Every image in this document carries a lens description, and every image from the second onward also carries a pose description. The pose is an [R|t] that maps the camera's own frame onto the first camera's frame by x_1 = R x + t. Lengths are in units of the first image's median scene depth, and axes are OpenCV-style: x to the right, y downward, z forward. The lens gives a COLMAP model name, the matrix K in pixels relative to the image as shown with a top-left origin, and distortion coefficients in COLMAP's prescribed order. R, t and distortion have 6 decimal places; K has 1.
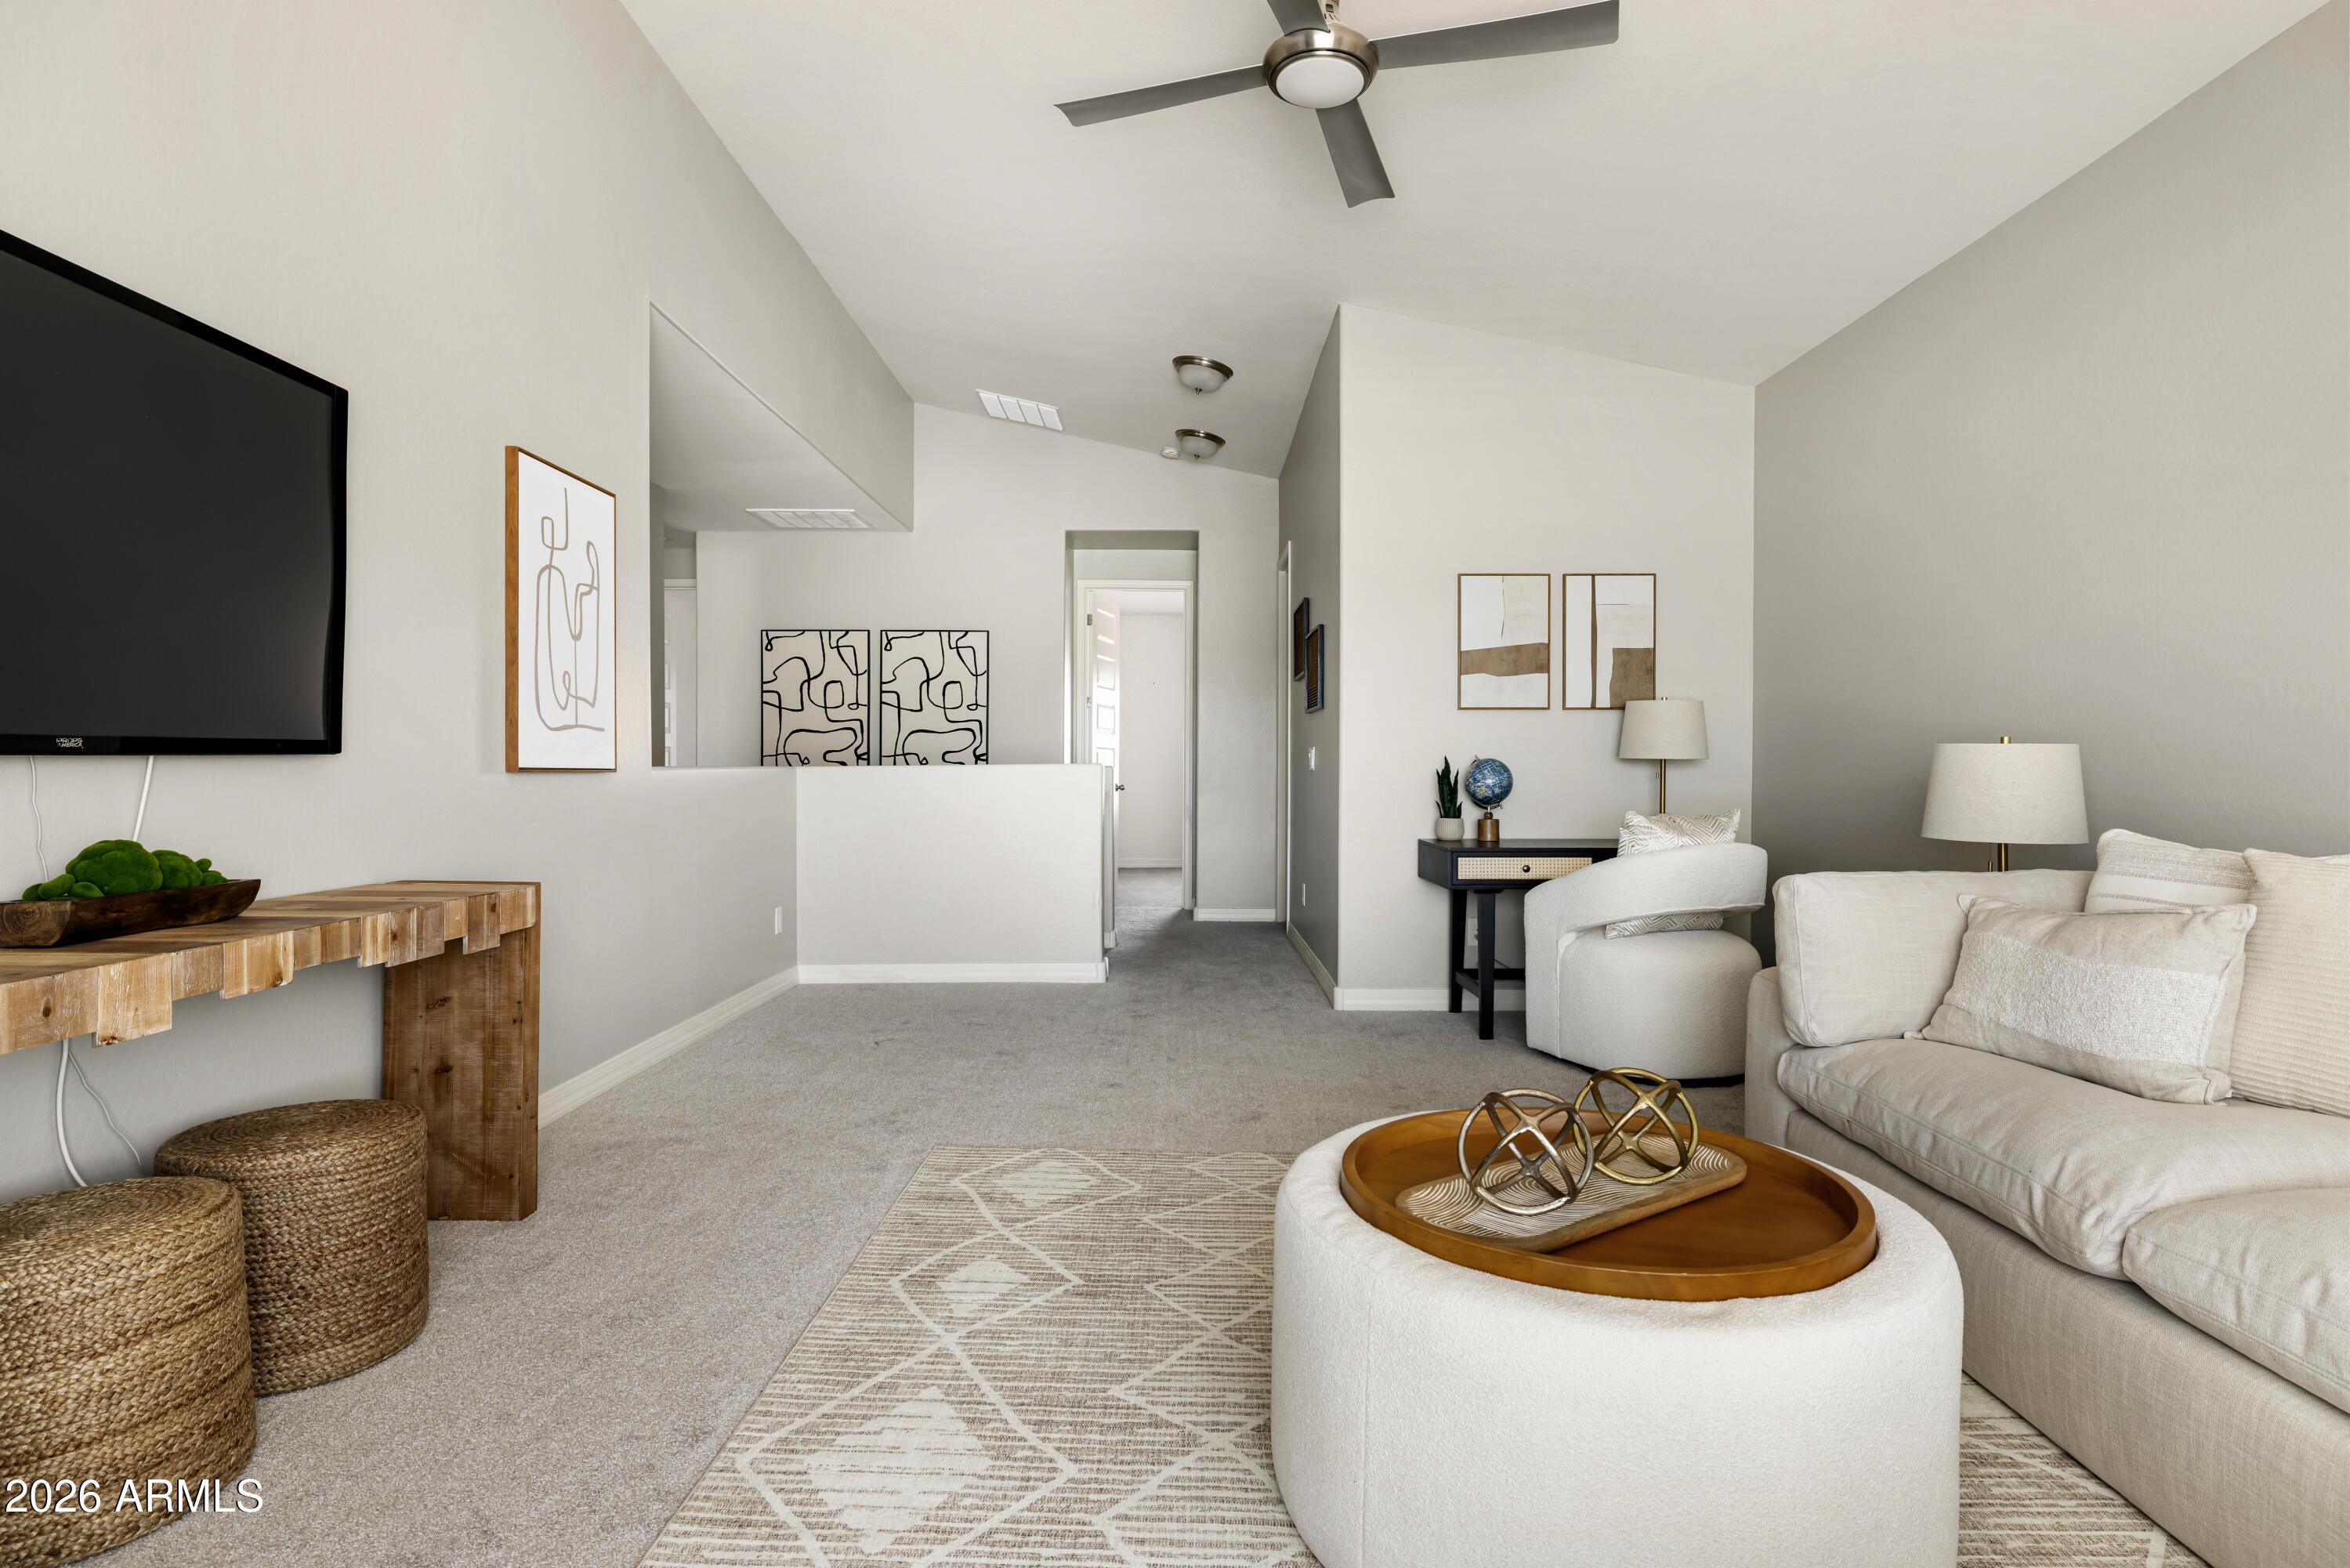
lens RADIAL K [[1230.8, 0, 1174.8], [0, 1230.8, 772.1], [0, 0, 1]] dist [-0.003061, 0.000479]
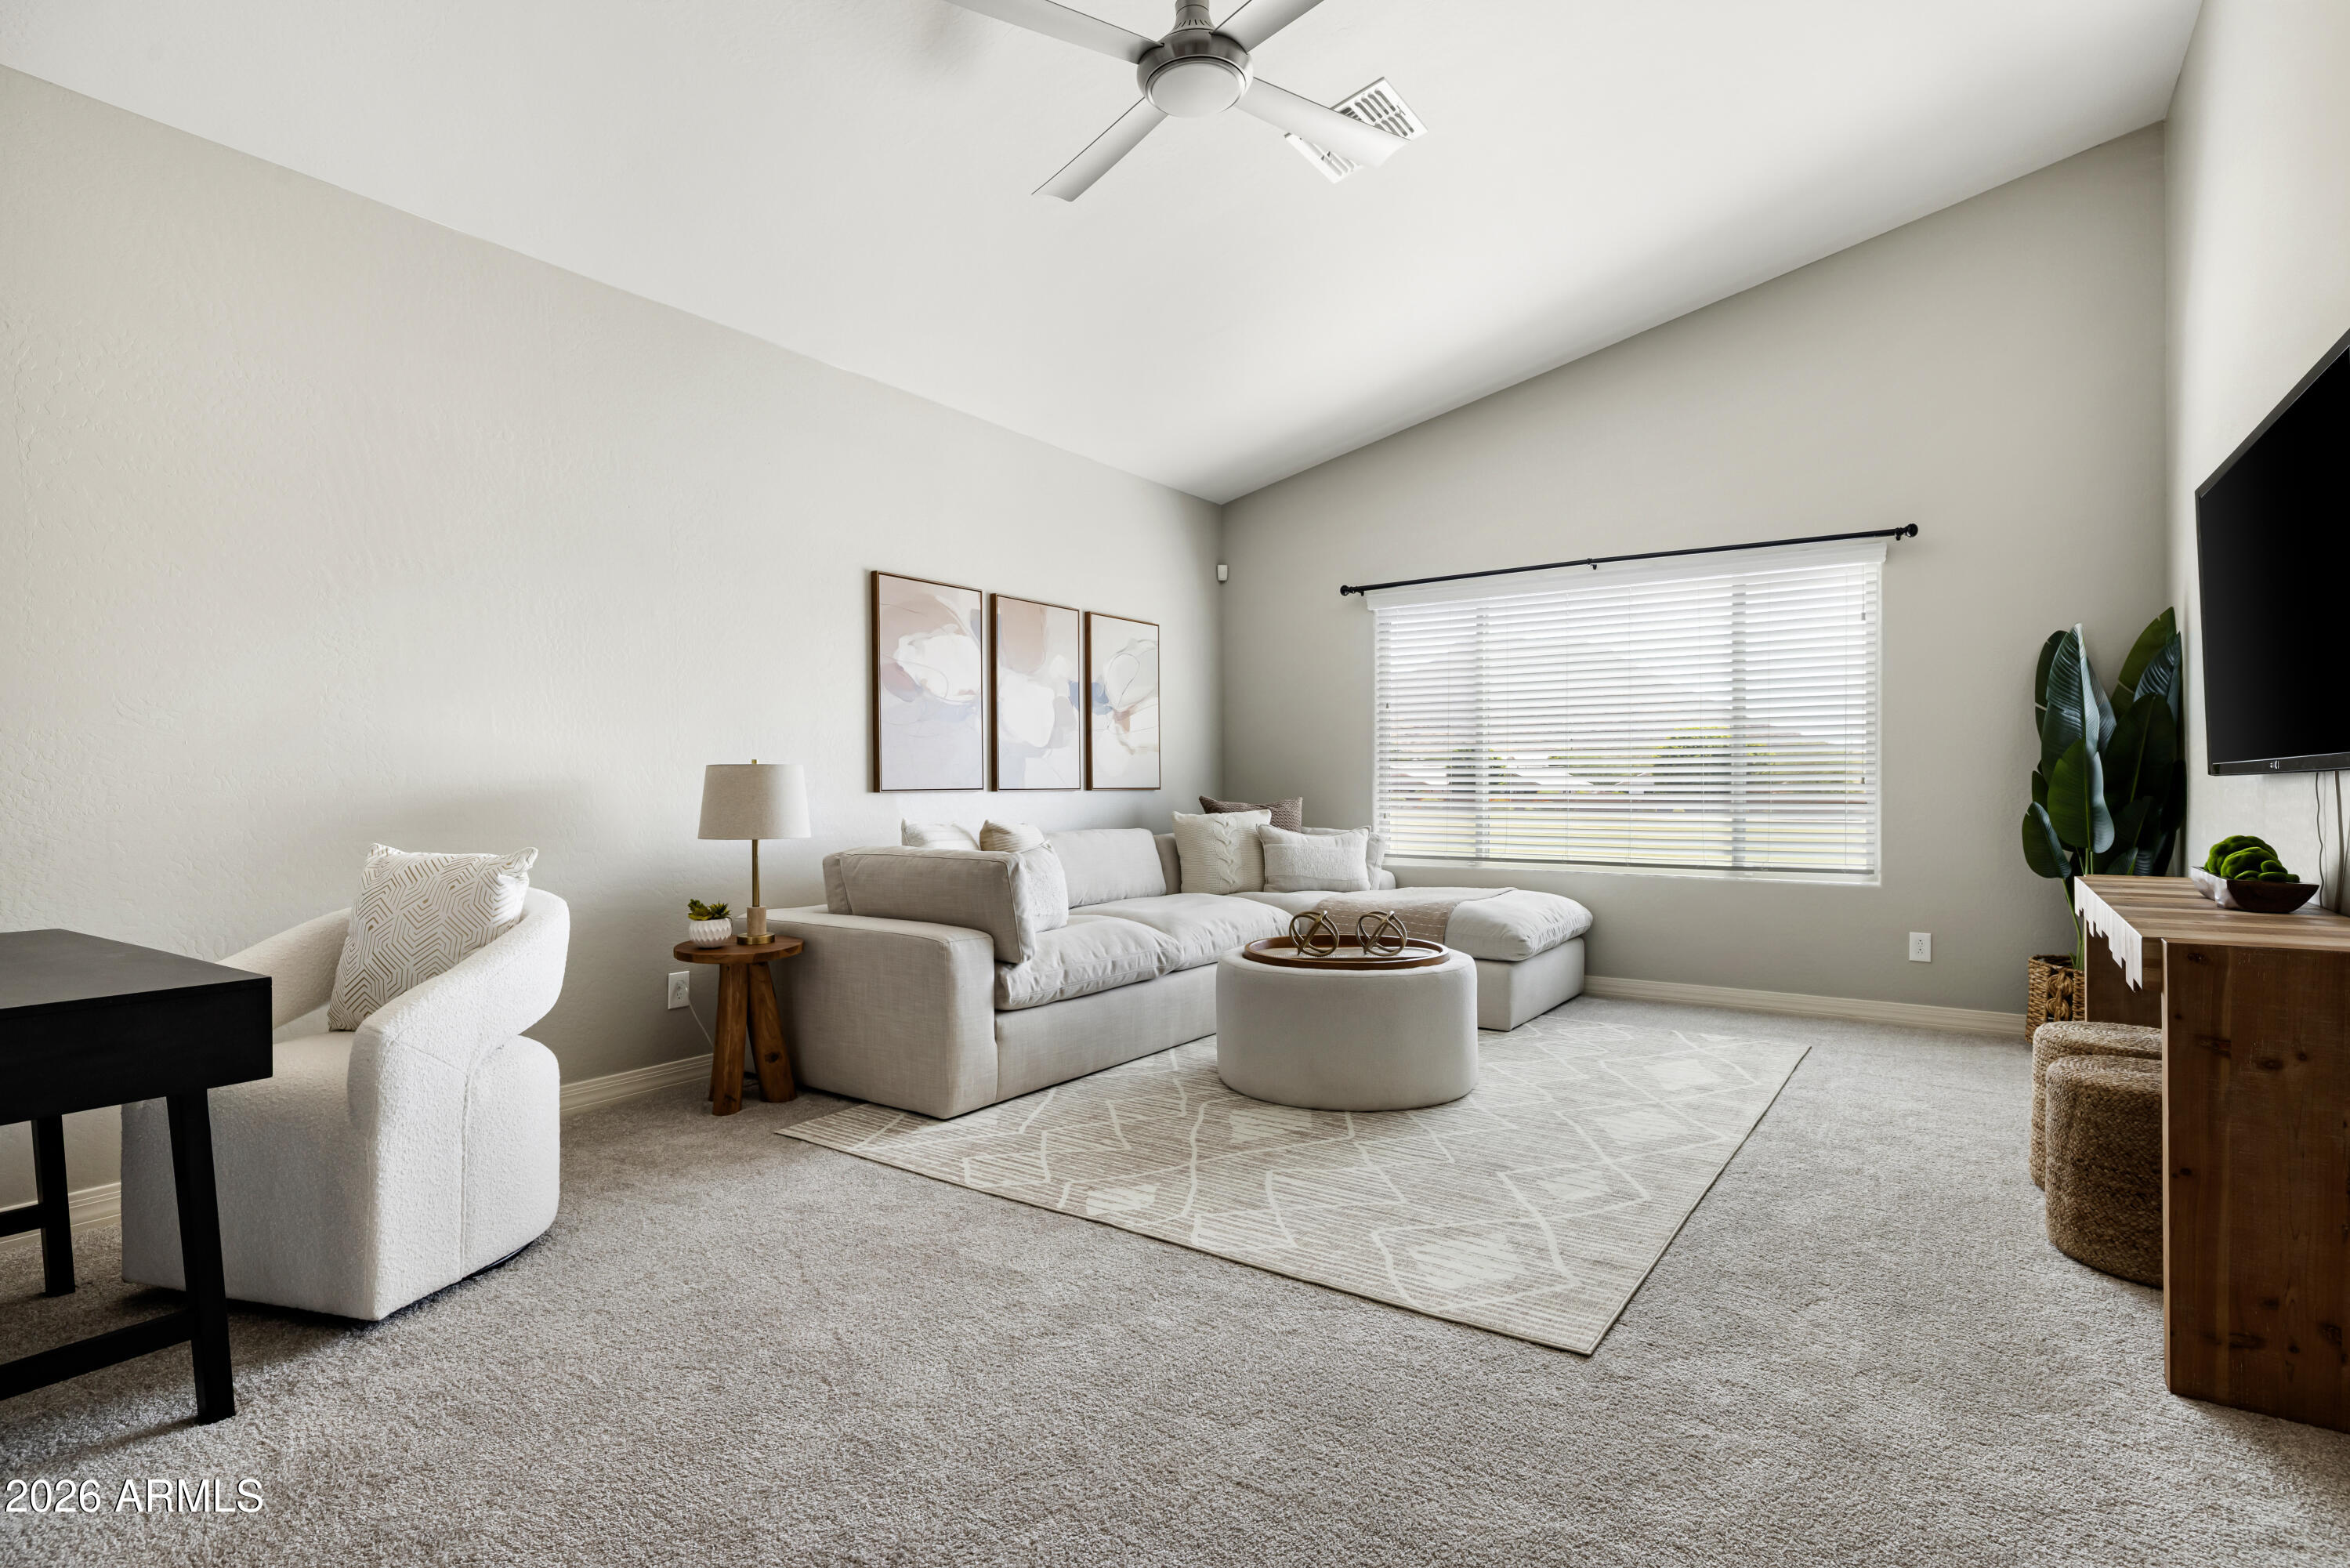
lens RADIAL K [[1184.0, 0, 1175.0], [0, 1184.0, 784.0], [0, 0, 1]] dist [-0.001100, 0.000652]
pose [[-0.830796, -0.002883, 0.556569, -0.441965], [0.001356, 0.999973, 0.007203, -0.011102], [-0.556575, 0.006739, -0.830770, 2.009233]]
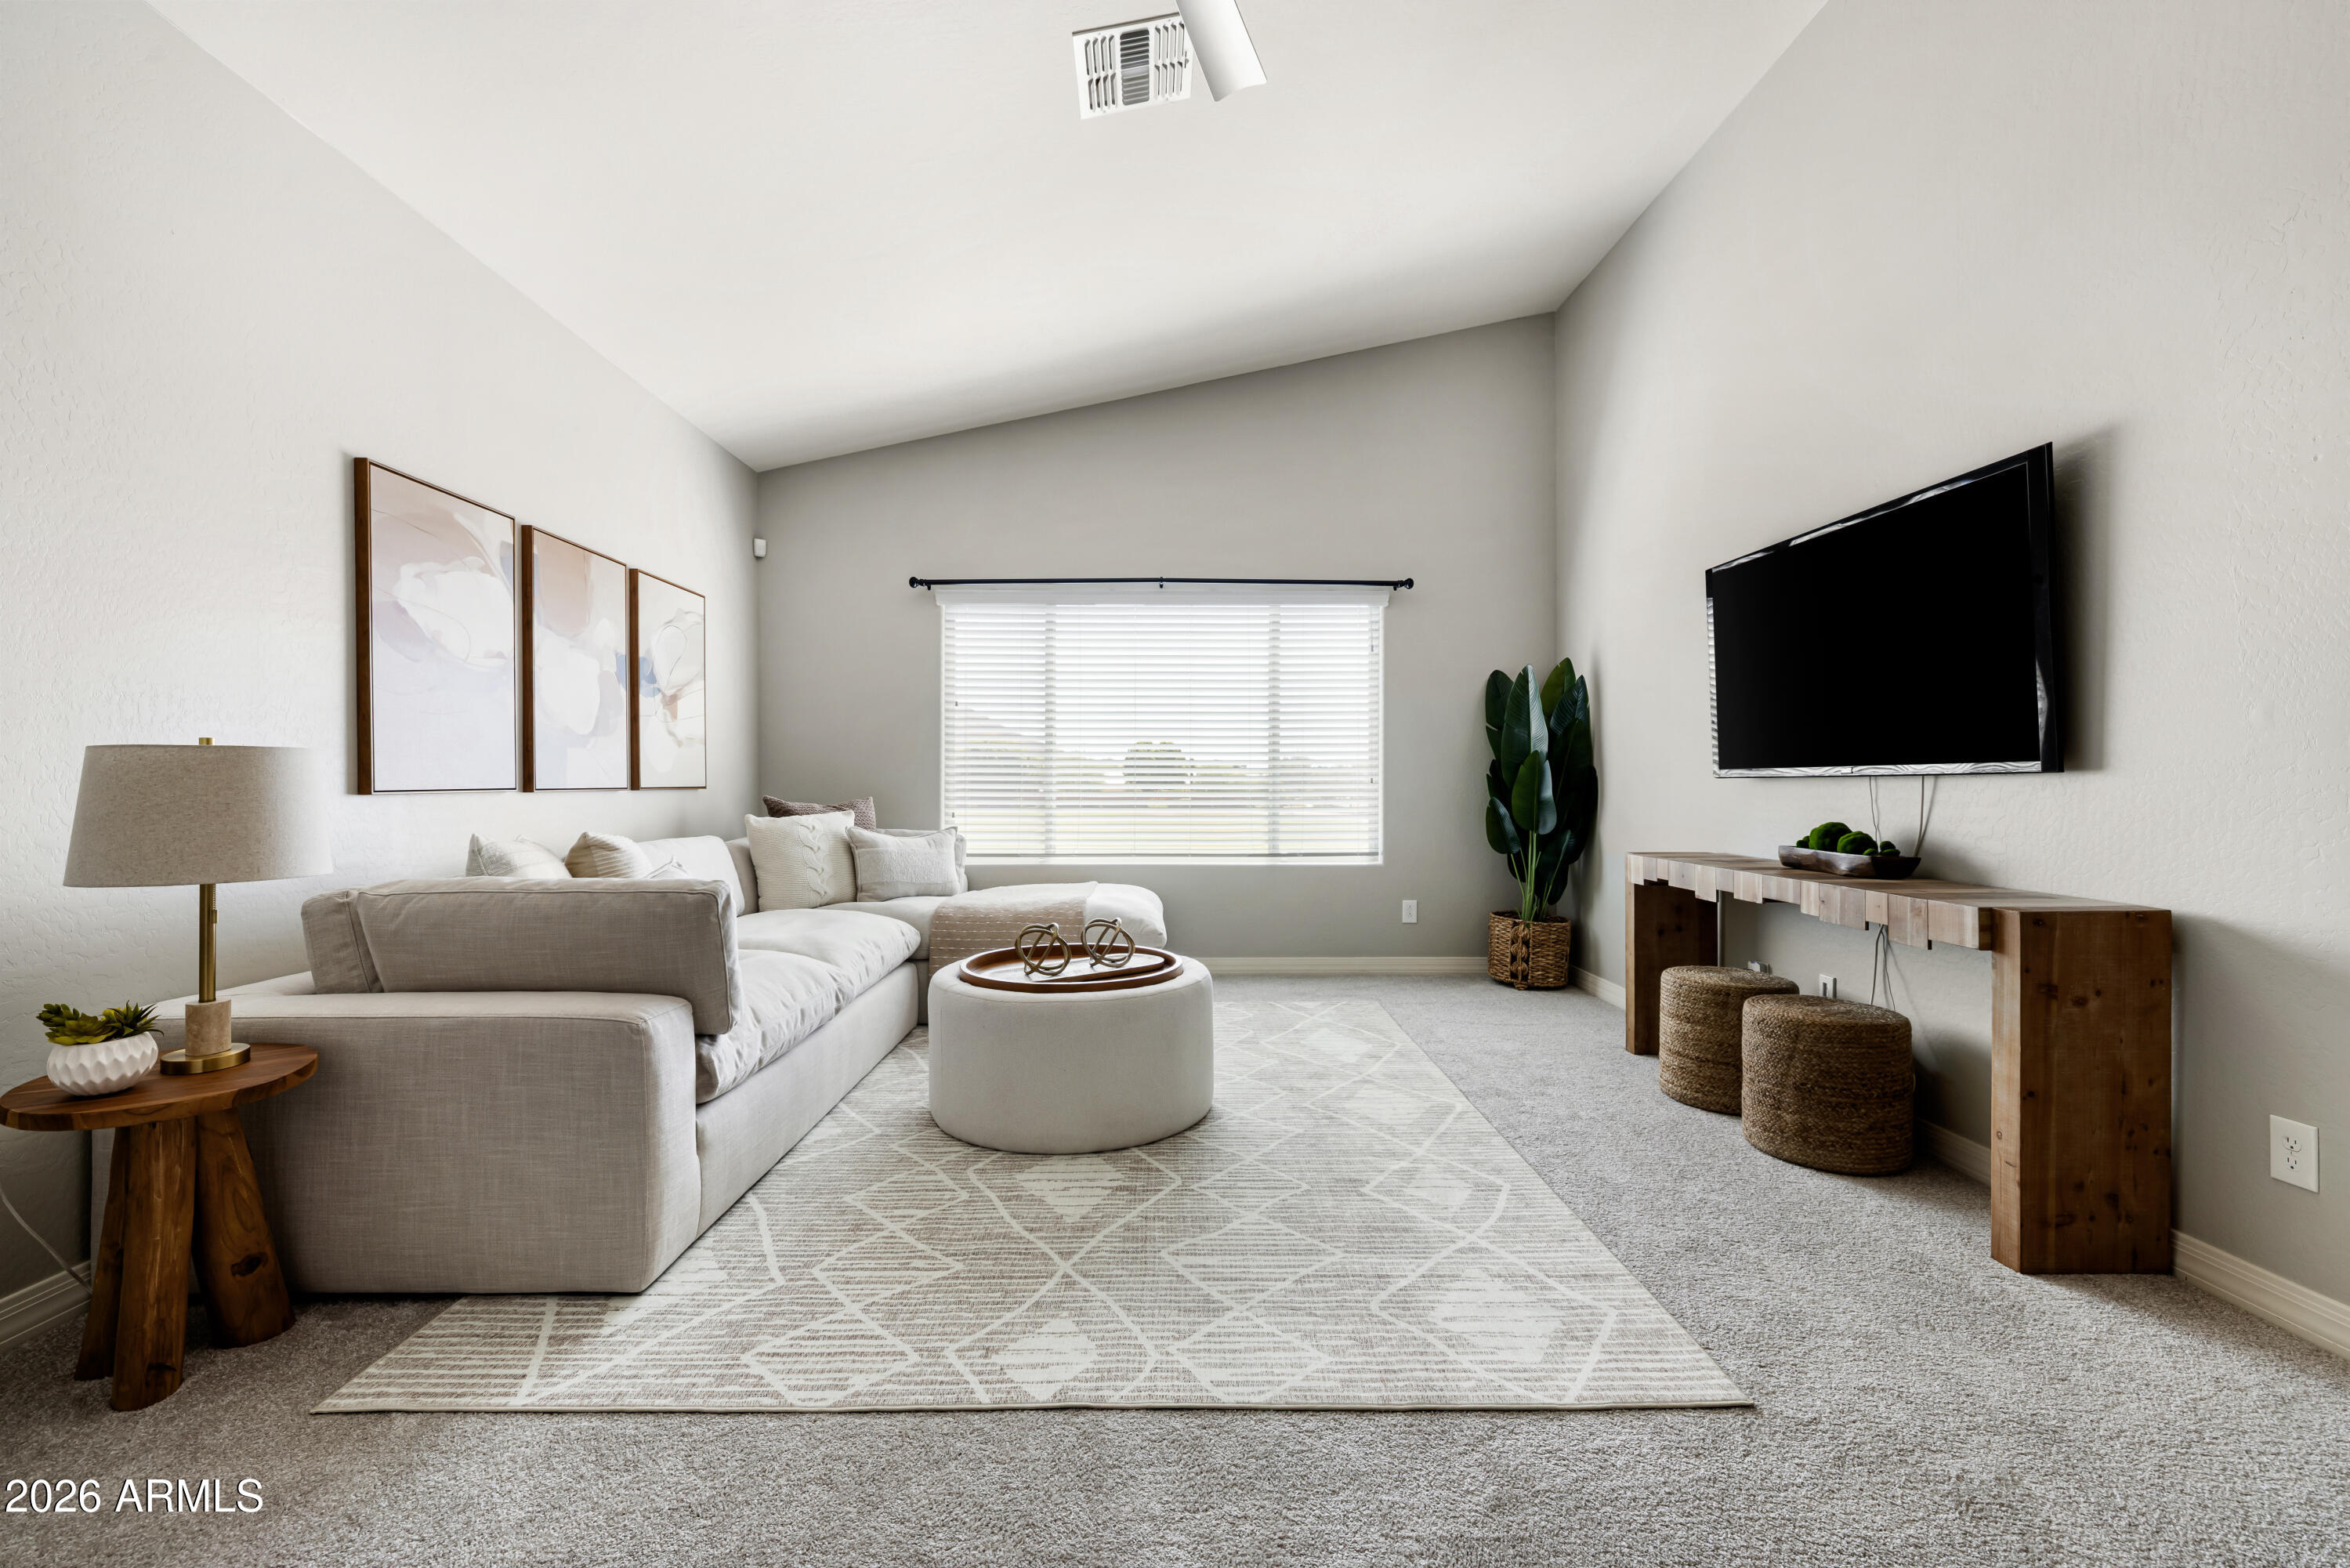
lens RADIAL K [[1002.7, 0, 1180.9], [0, 1002.7, 779.6], [0, 0, 1]] dist [0.004217, 0.000272]
pose [[-0.999349, -0.004320, -0.035817, 0.132305], [-0.004446, 0.999984, 0.003431, -0.008622], [0.035802, 0.003588, -0.999352, 1.809415]]
